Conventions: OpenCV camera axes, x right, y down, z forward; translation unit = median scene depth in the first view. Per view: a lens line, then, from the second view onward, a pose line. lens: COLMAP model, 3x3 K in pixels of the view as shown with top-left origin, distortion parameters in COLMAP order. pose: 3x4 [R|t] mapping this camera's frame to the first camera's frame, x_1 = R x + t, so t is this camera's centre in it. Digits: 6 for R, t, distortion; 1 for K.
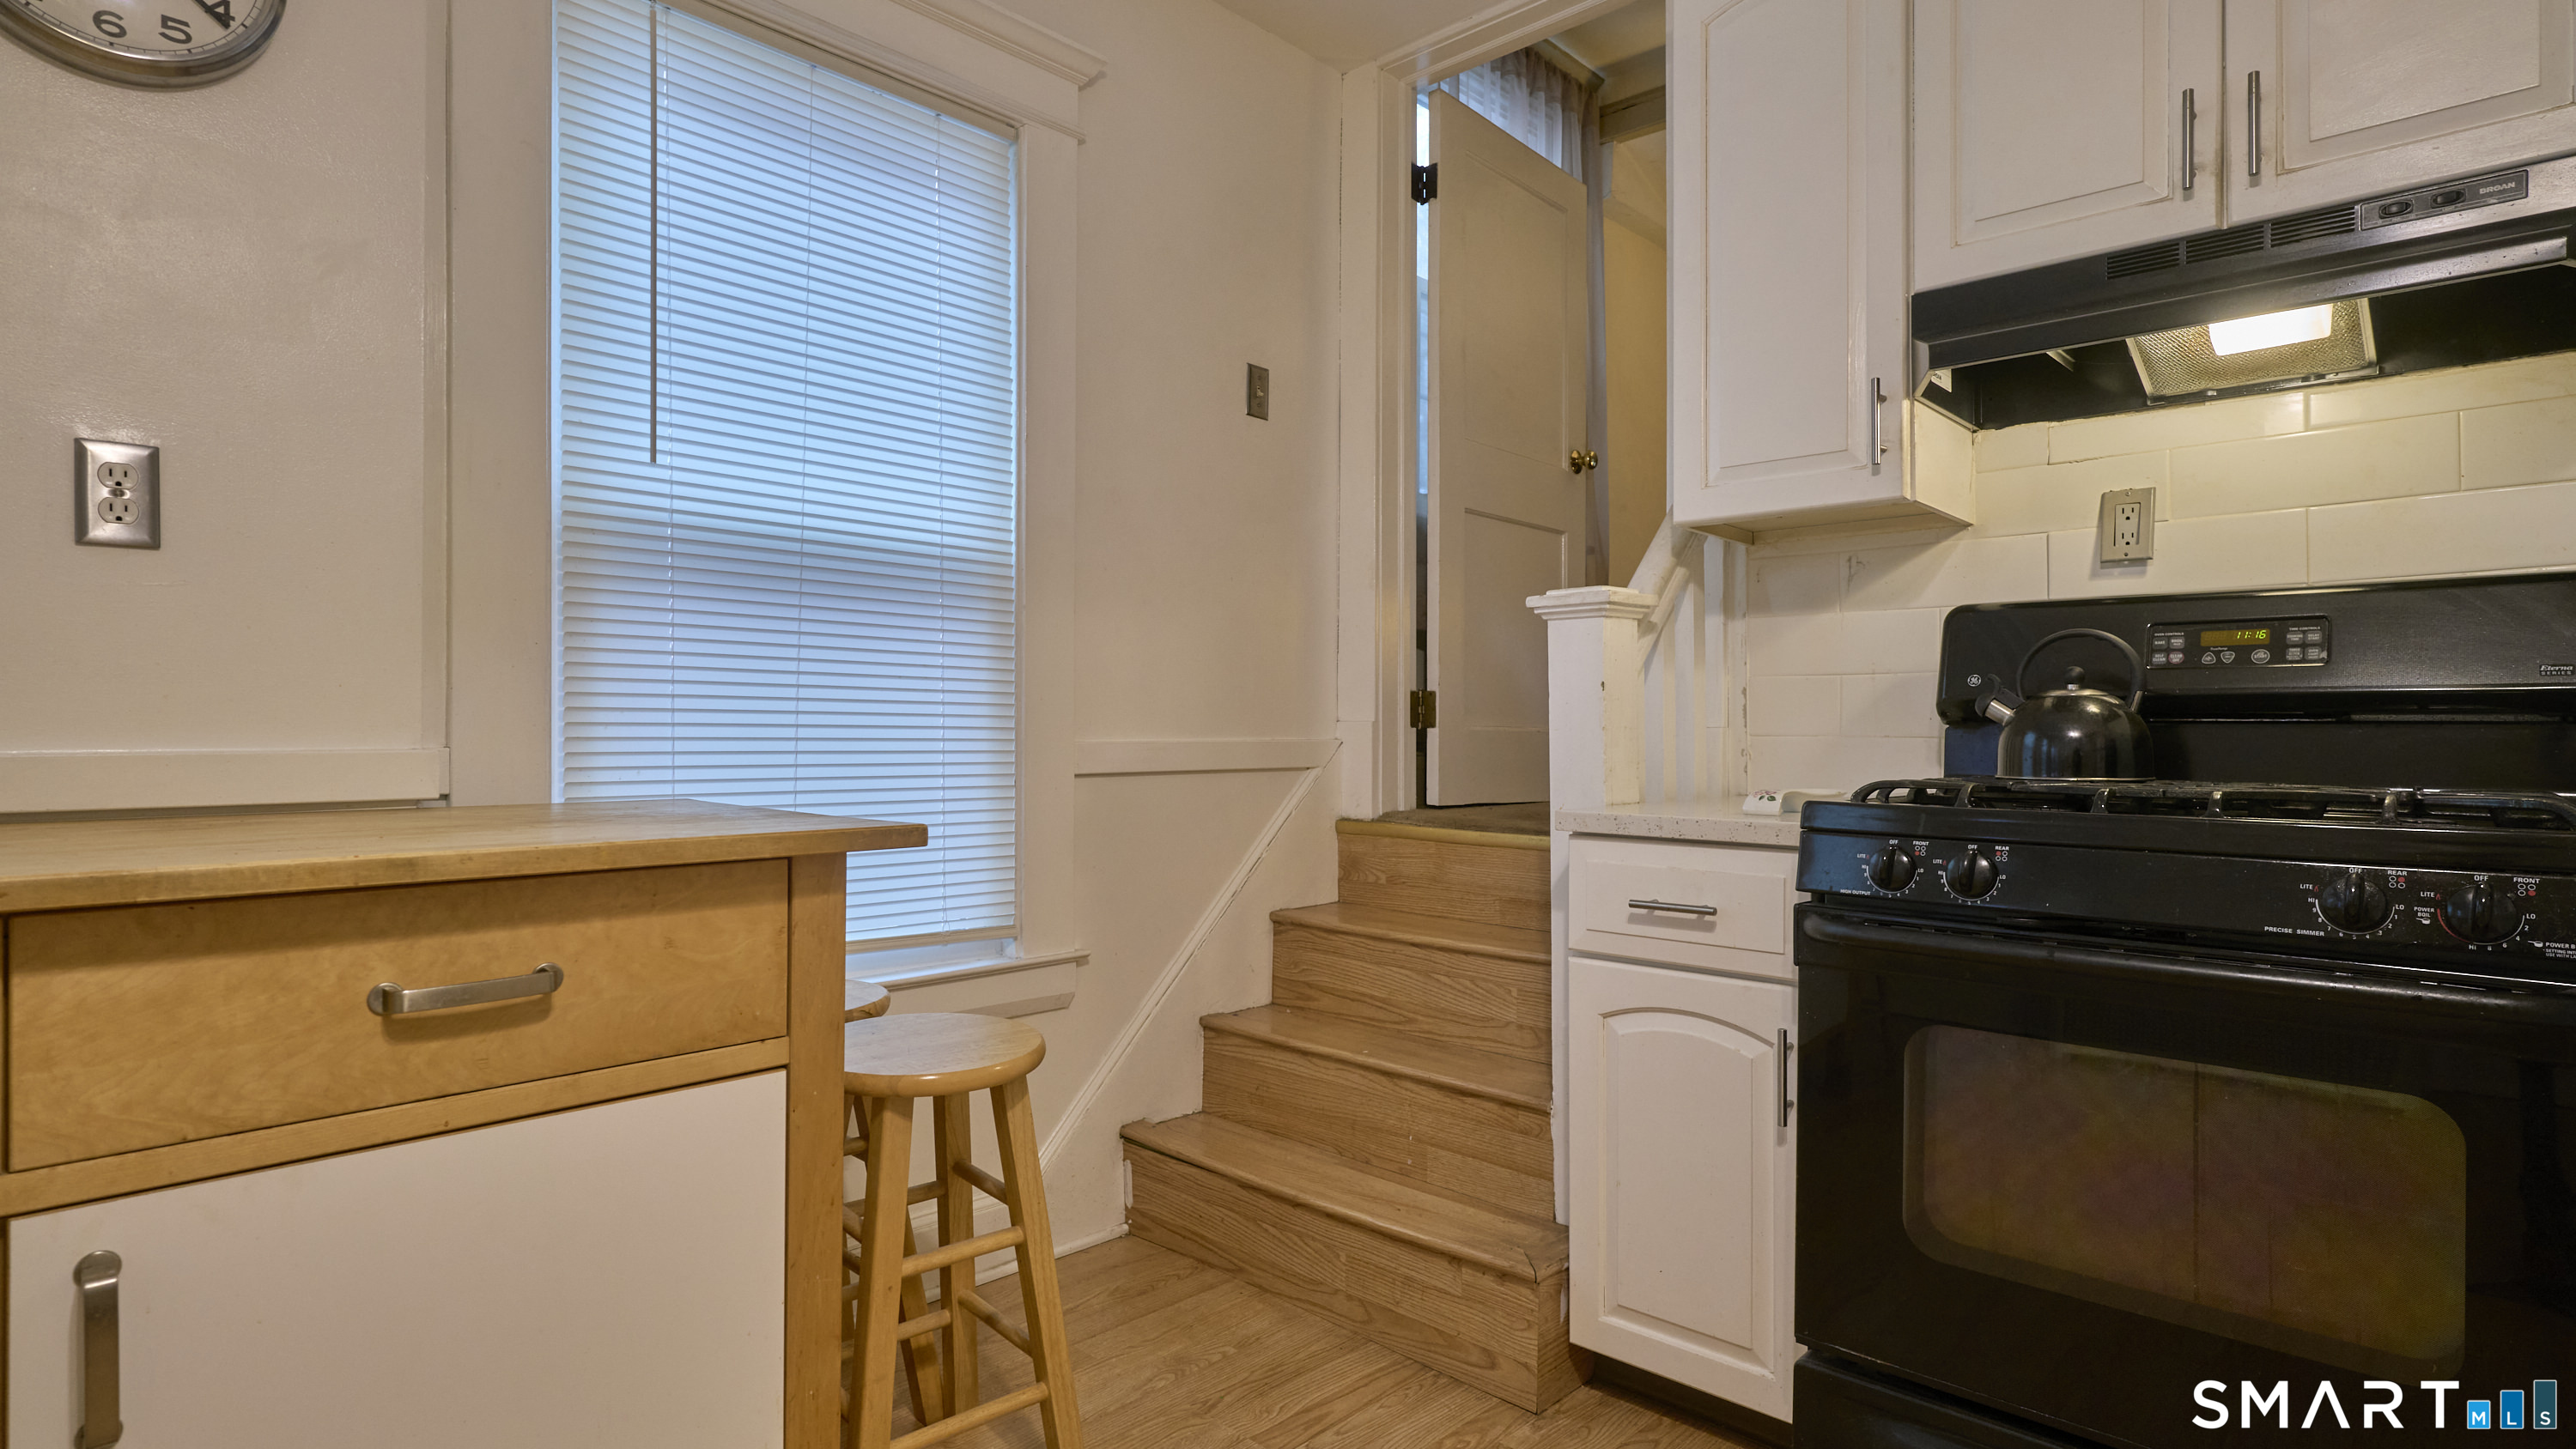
lens RADIAL K [[1312.0, 0, 1288.0], [0, 1312.0, 724.5], [0, 0, 1]] dist [-0.003916, -0.000287]
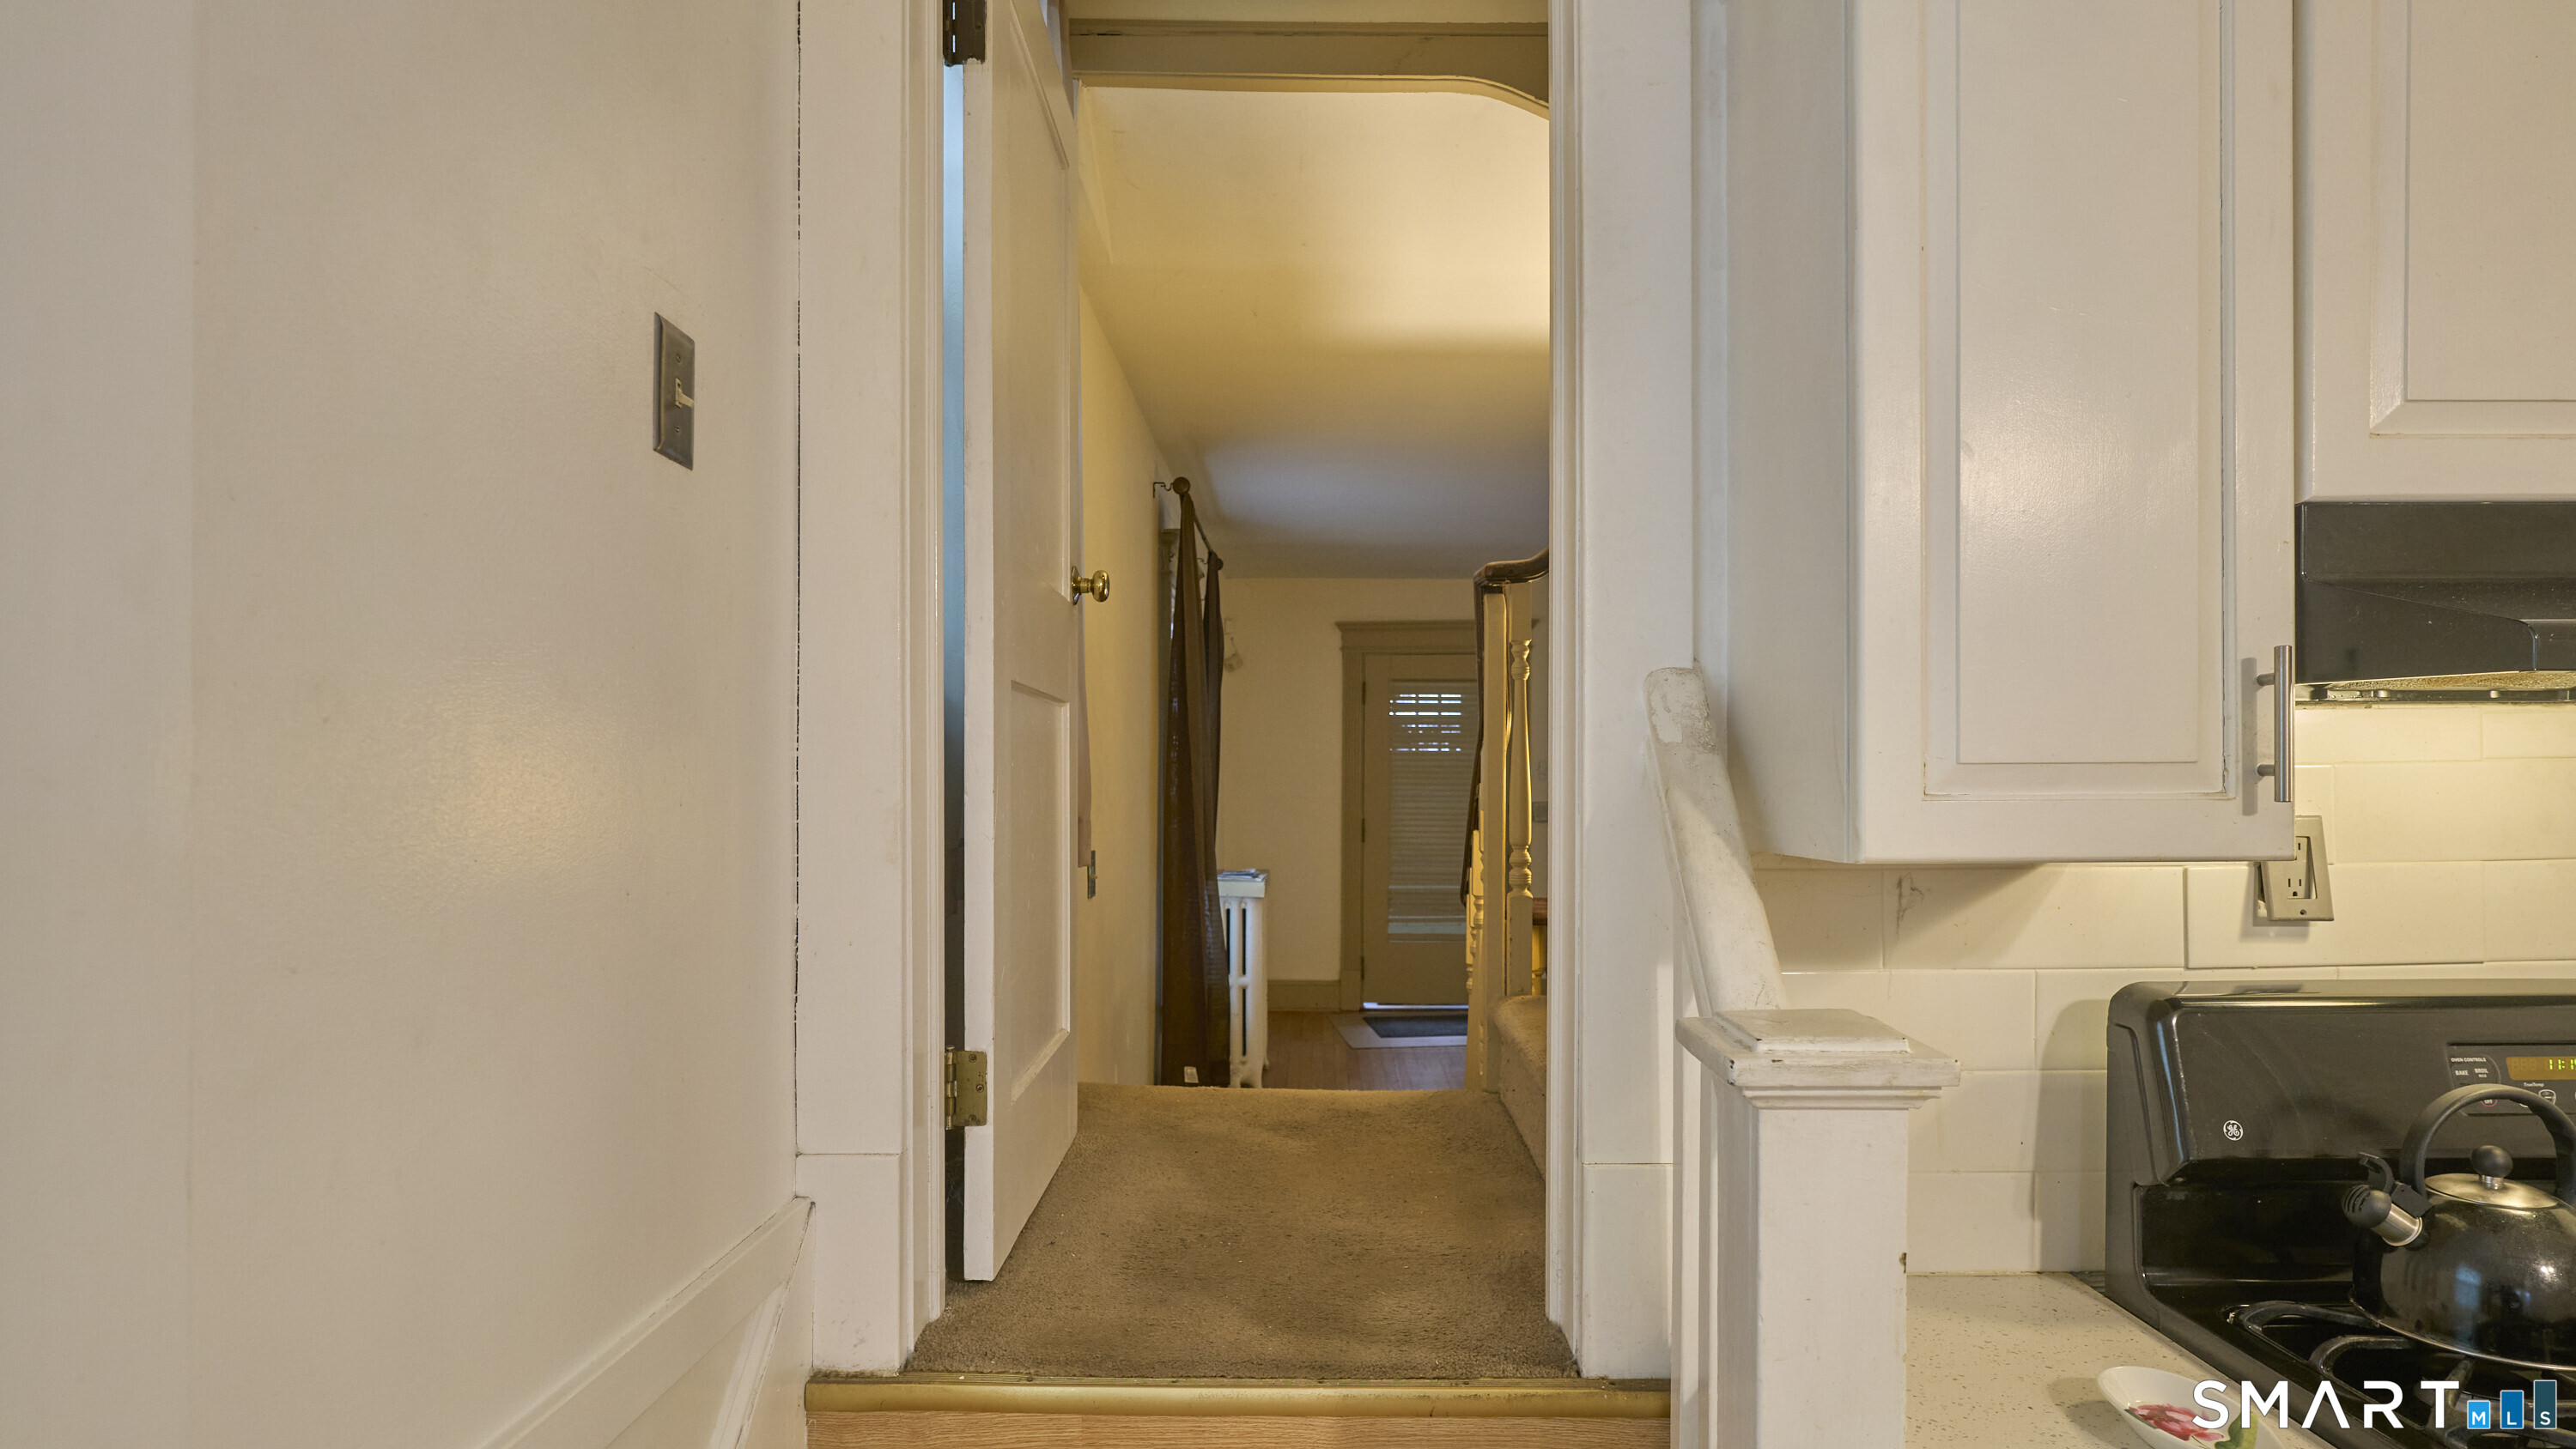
lens RADIAL K [[1376.3, 0, 1293.1], [0, 1376.3, 763.9], [0, 0, 1]] dist [-0.000704, 0.000047]
pose [[0.728696, -0.000790, 0.684837, -0.231077], [0.000686, 1.000000, 0.000424, -0.195301], [-0.684837, 0.000161, 0.728696, 0.781337]]
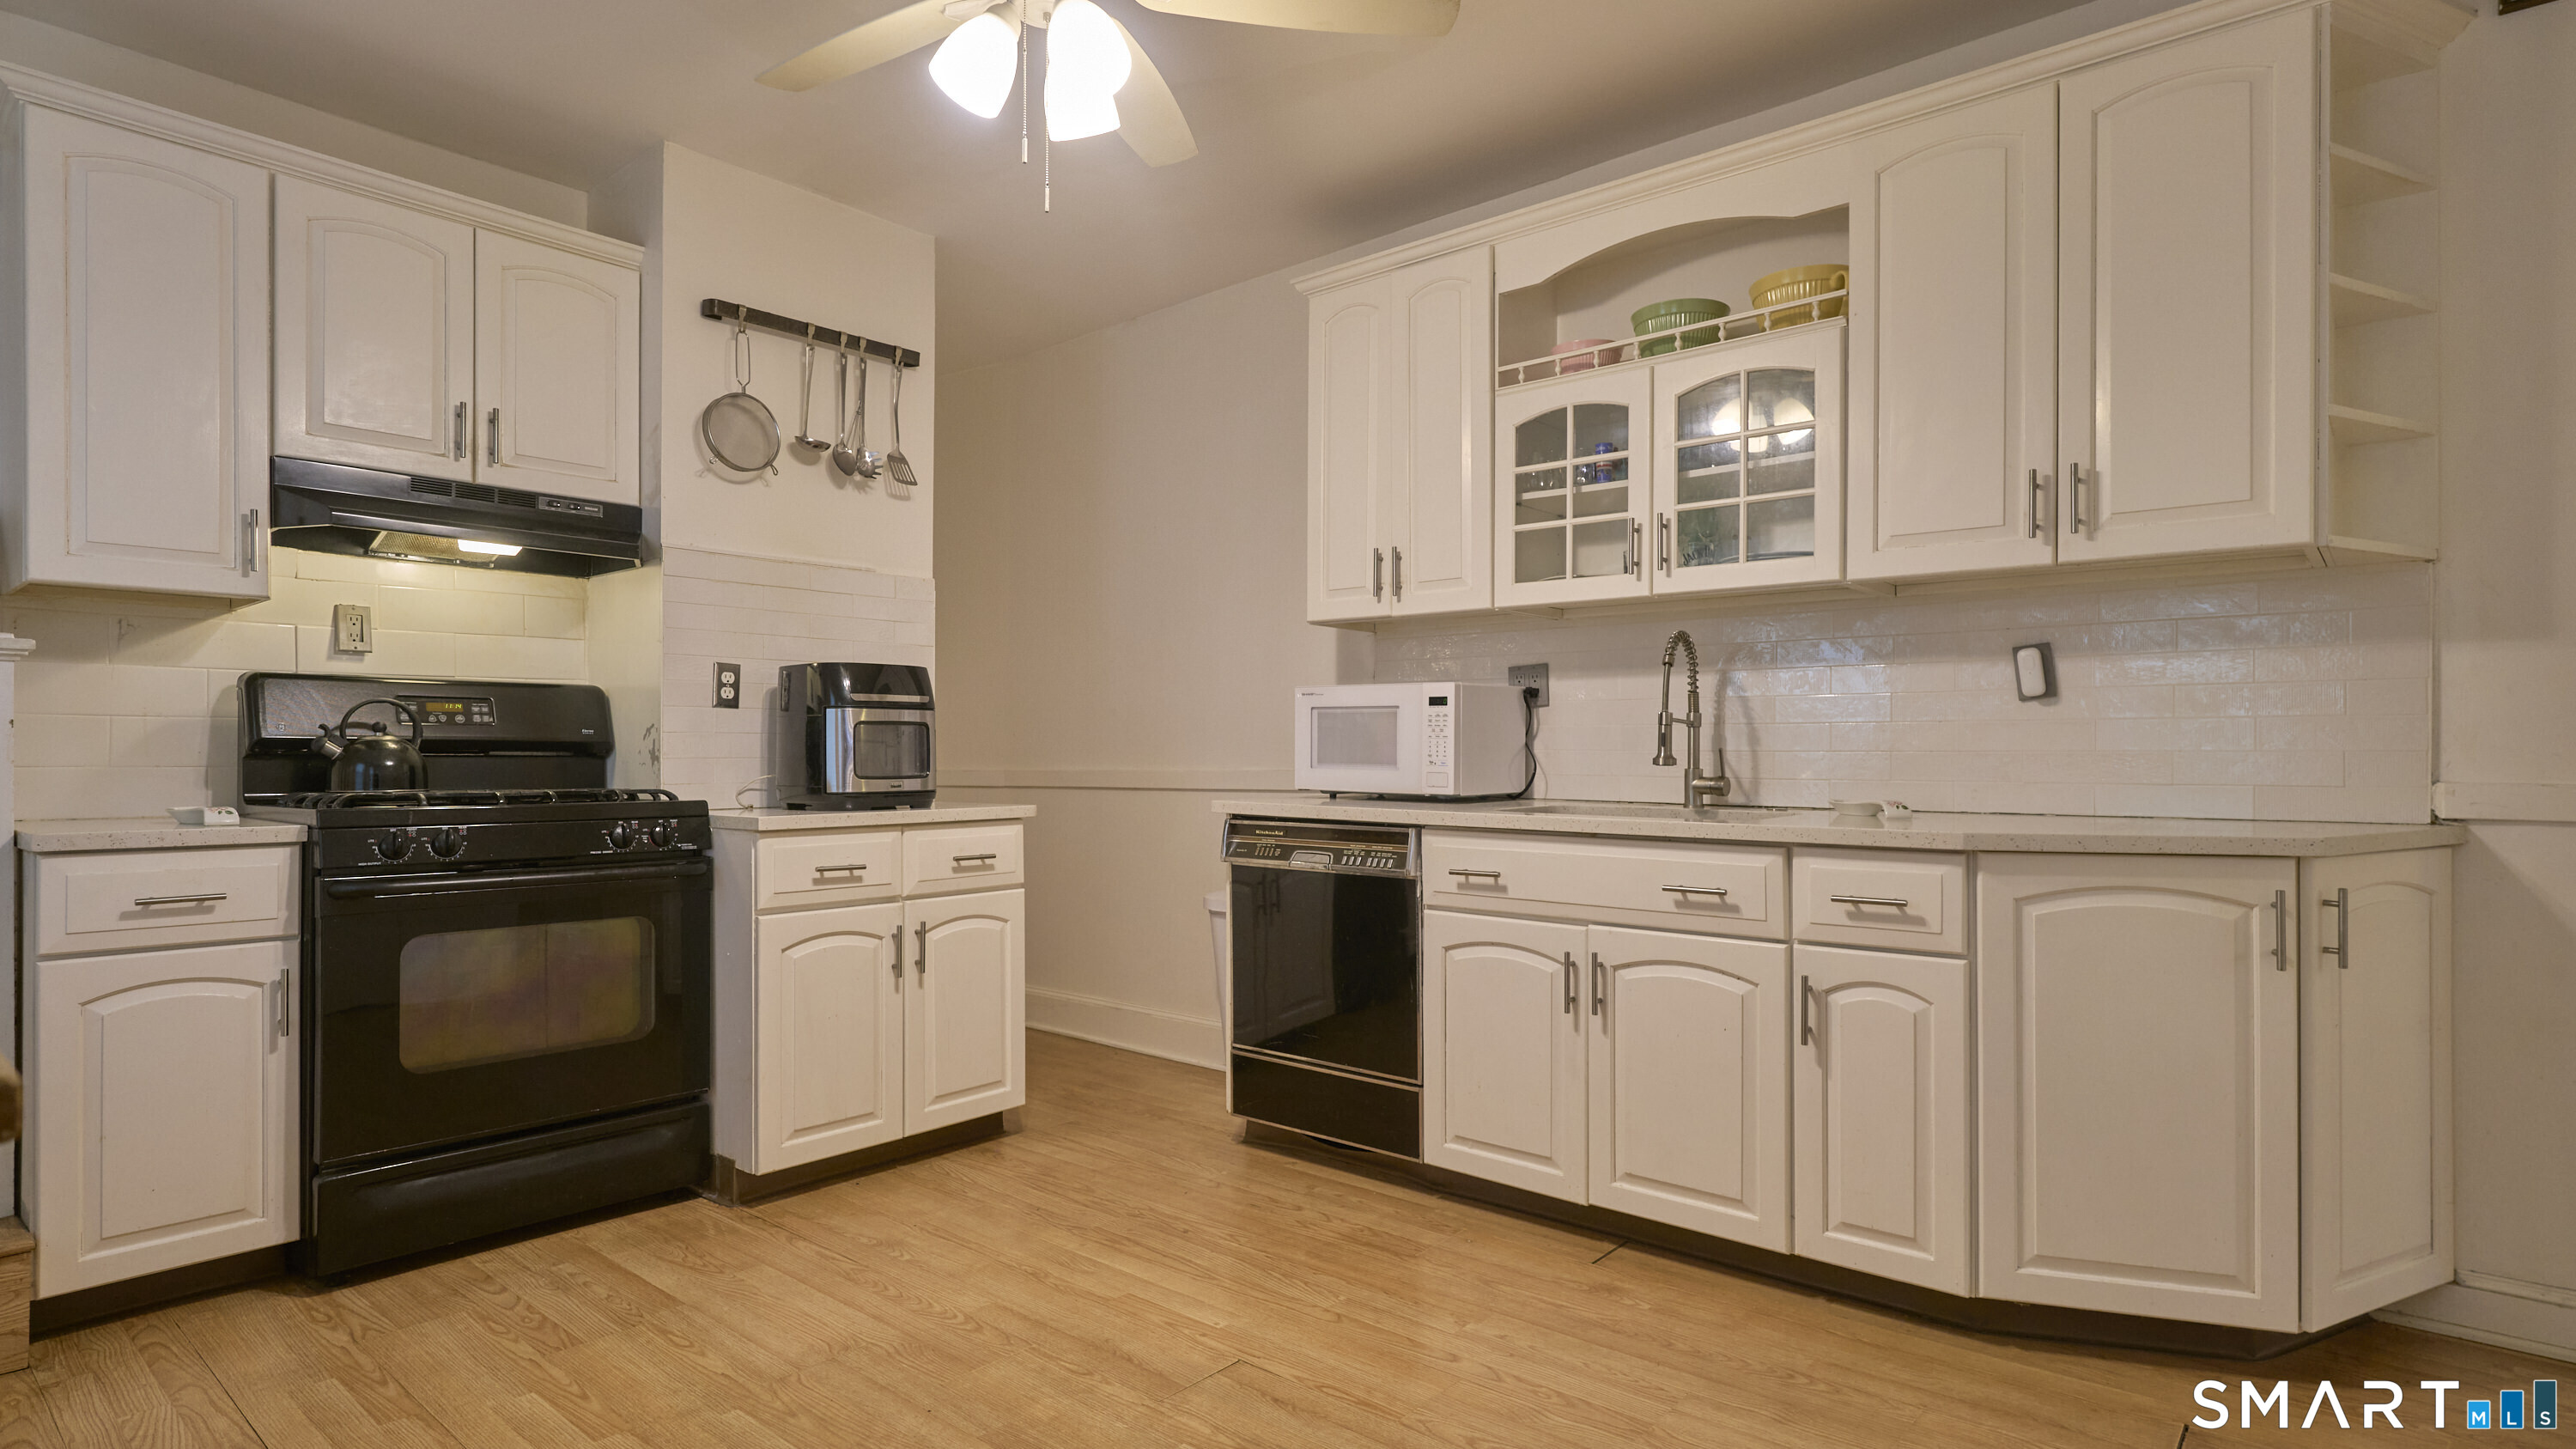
lens RADIAL K [[1312.4, 0, 1291.6], [0, 1312.4, 752.3], [0, 0, 1]] dist [0.001049, 0.000049]
pose [[-0.057419, -0.001115, 0.998350, -0.921334], [-0.003948, 0.999992, 0.000890, -0.010465], [-0.998342, -0.003891, -0.057423, -0.022224]]
